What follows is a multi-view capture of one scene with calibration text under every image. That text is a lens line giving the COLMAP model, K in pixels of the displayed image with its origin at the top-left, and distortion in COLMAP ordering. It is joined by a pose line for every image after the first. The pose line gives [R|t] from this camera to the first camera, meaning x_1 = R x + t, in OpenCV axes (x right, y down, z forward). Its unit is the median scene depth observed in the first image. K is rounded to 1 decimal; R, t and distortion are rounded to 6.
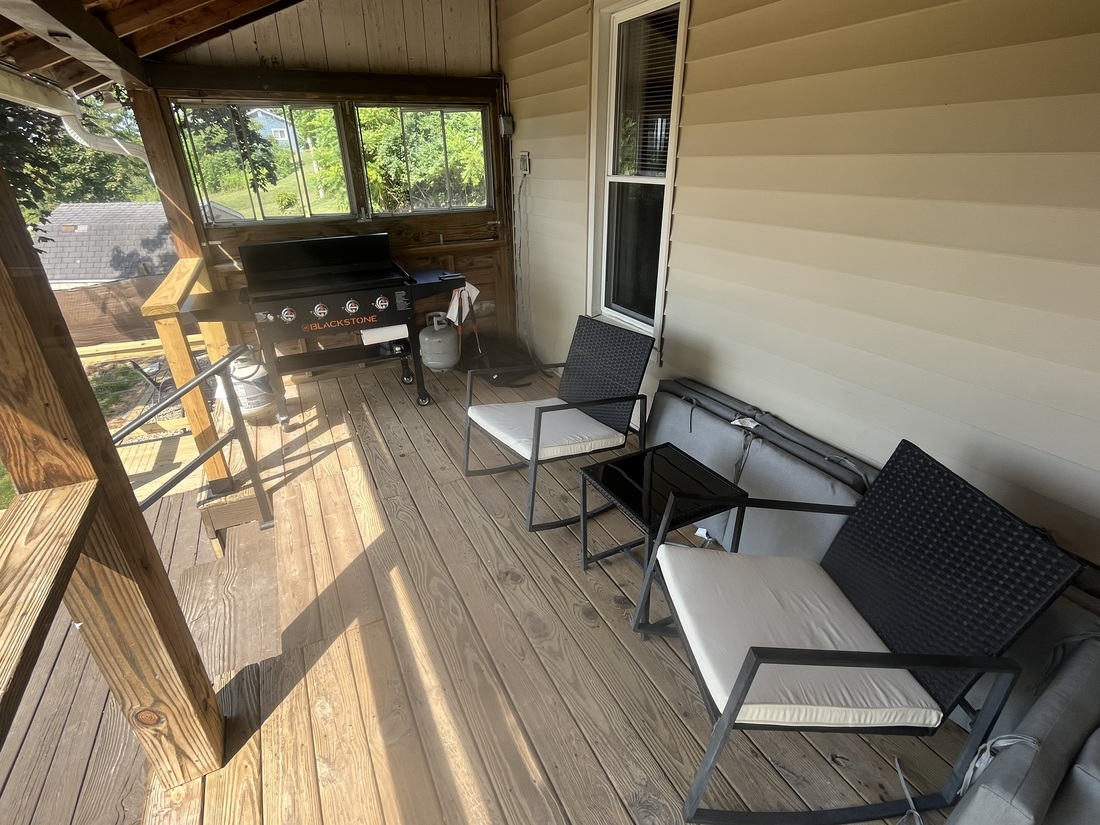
lens RADIAL K [[546.4, 0, 543.4], [0, 546.4, 413.1], [0, 0, 1]] dist [-0.000888, 0.000402]
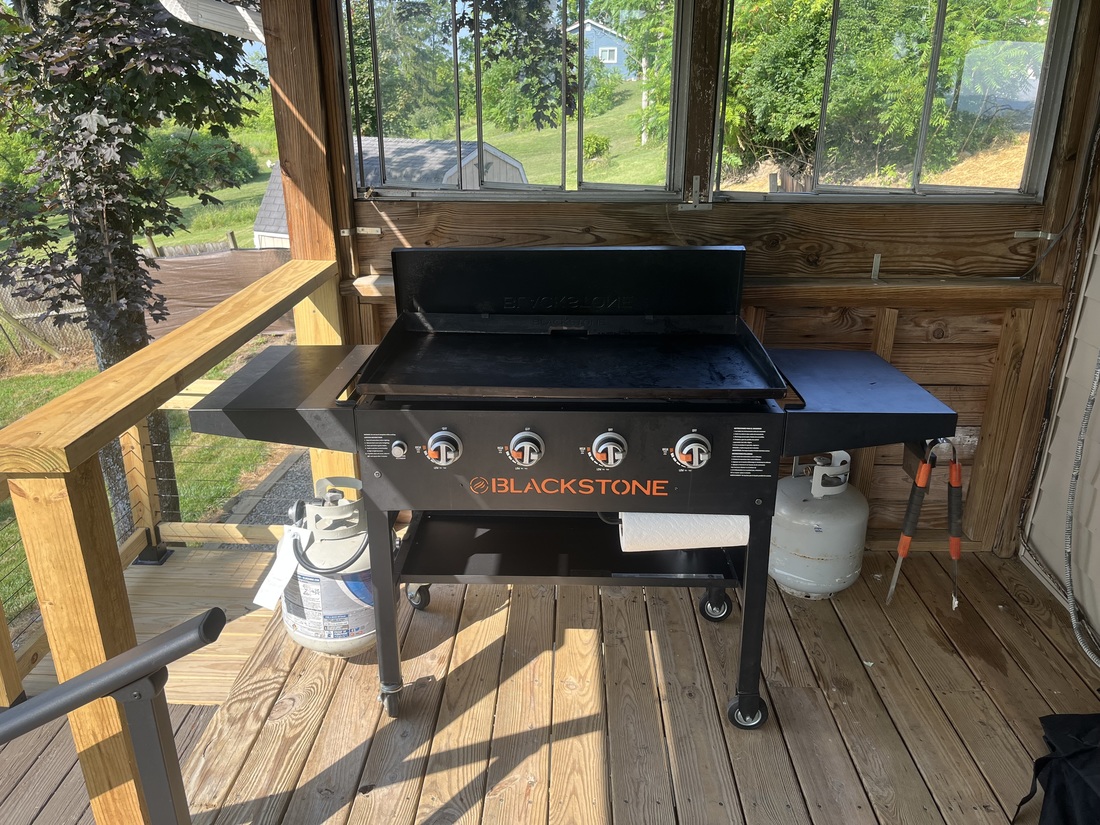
lens RADIAL K [[834.5, 0, 550.0], [0, 834.5, 412.5], [0, 0, 1]] dist [0.028979, -0.009108]
pose [[0.889718, 0.184989, -0.417350, -0.129270], [-0.214950, 0.976292, -0.025499, -0.157093], [0.402739, 0.112396, 0.908388, 0.390223]]
